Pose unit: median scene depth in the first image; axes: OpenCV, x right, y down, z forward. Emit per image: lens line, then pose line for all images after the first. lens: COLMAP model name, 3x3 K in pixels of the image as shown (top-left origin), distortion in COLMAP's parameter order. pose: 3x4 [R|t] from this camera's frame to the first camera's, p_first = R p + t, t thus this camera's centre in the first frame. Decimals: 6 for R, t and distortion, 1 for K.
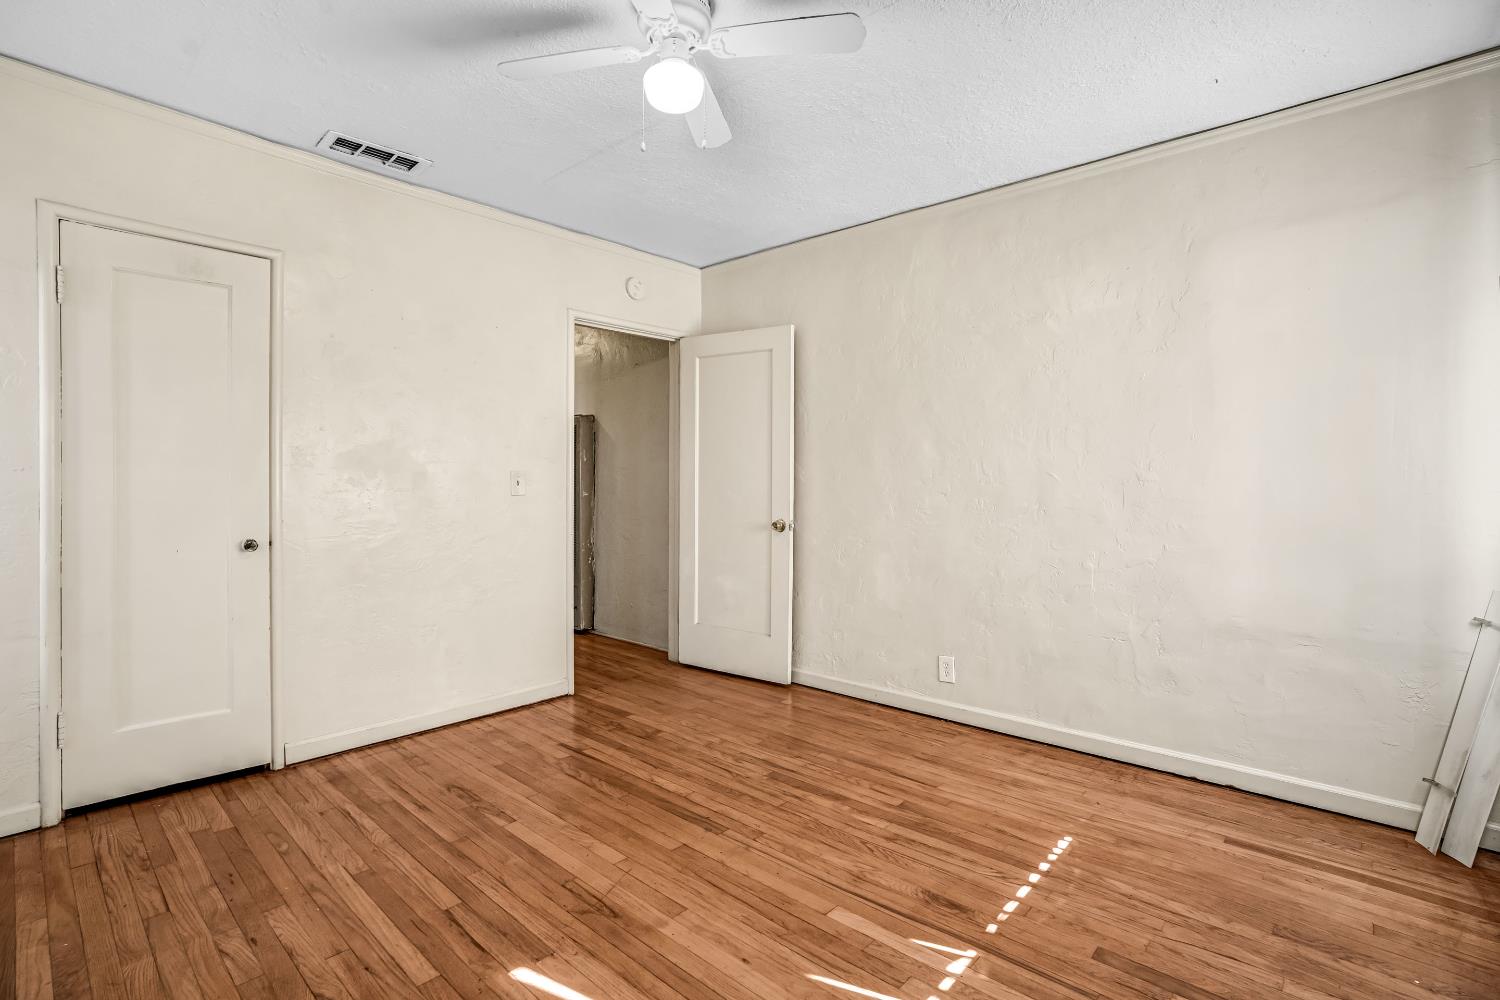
lens RADIAL K [[689.5, 0, 749.8], [0, 689.5, 493.5], [0, 0, 1]] dist [-0.036424, 0.004230]
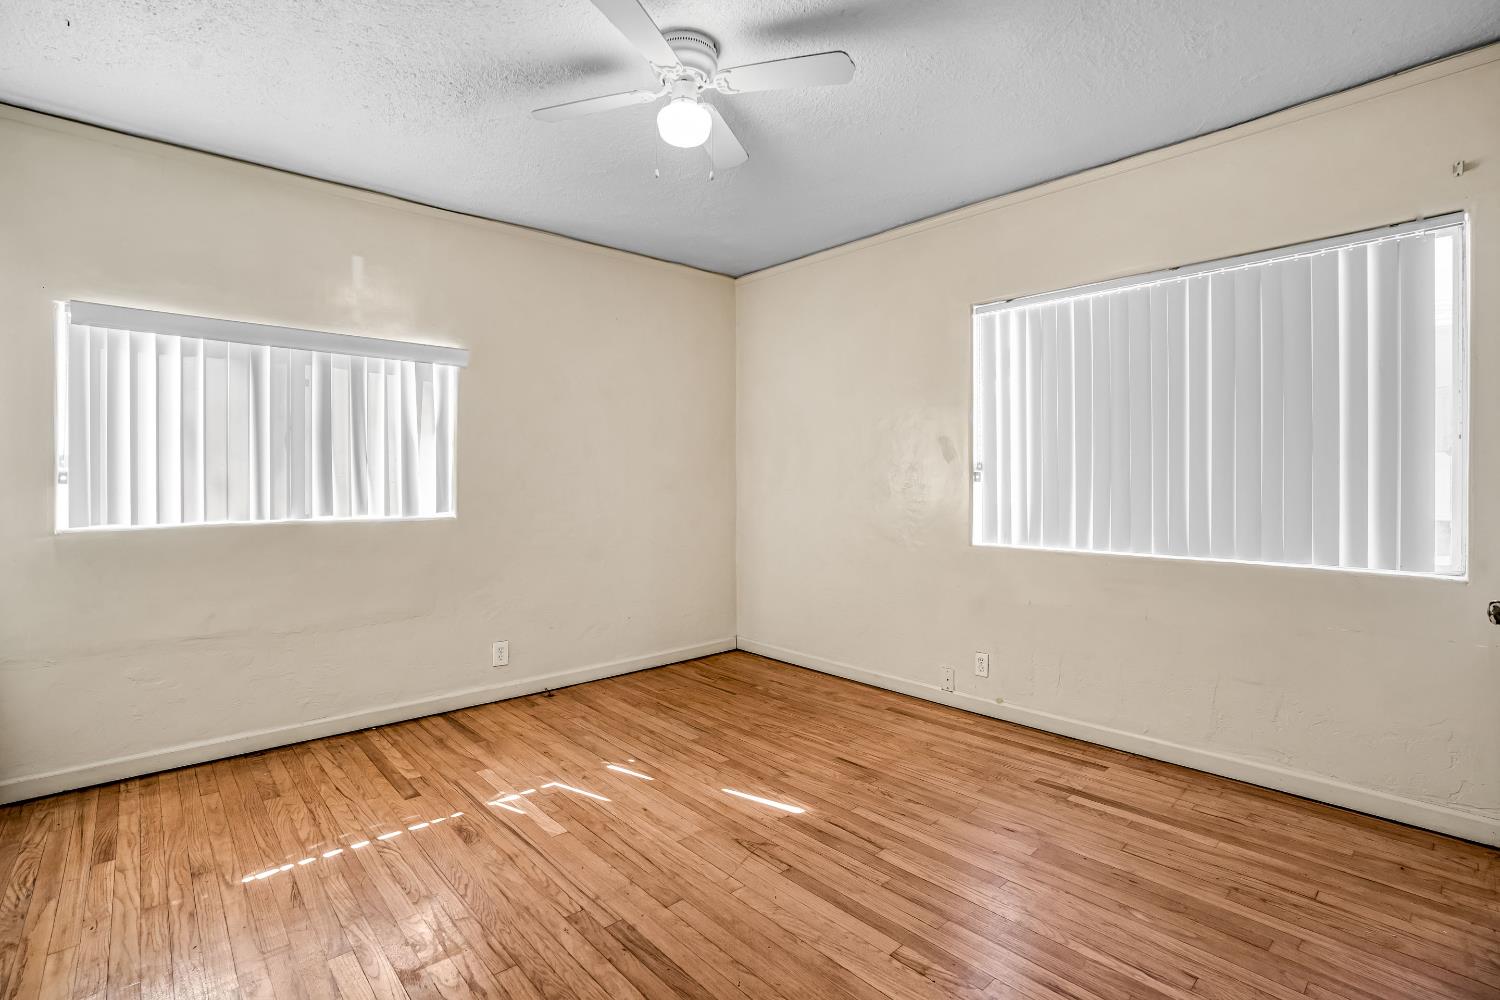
lens RADIAL K [[689.5, 0, 750.8], [0, 689.5, 487.5], [0, 0, 1]] dist [-0.036424, 0.004230]
pose [[-0.994946, 0.000755, 0.100405, -0.334035], [0.003917, 0.999502, 0.031301, -0.040418], [-0.100332, 0.031536, -0.994454, 2.119738]]
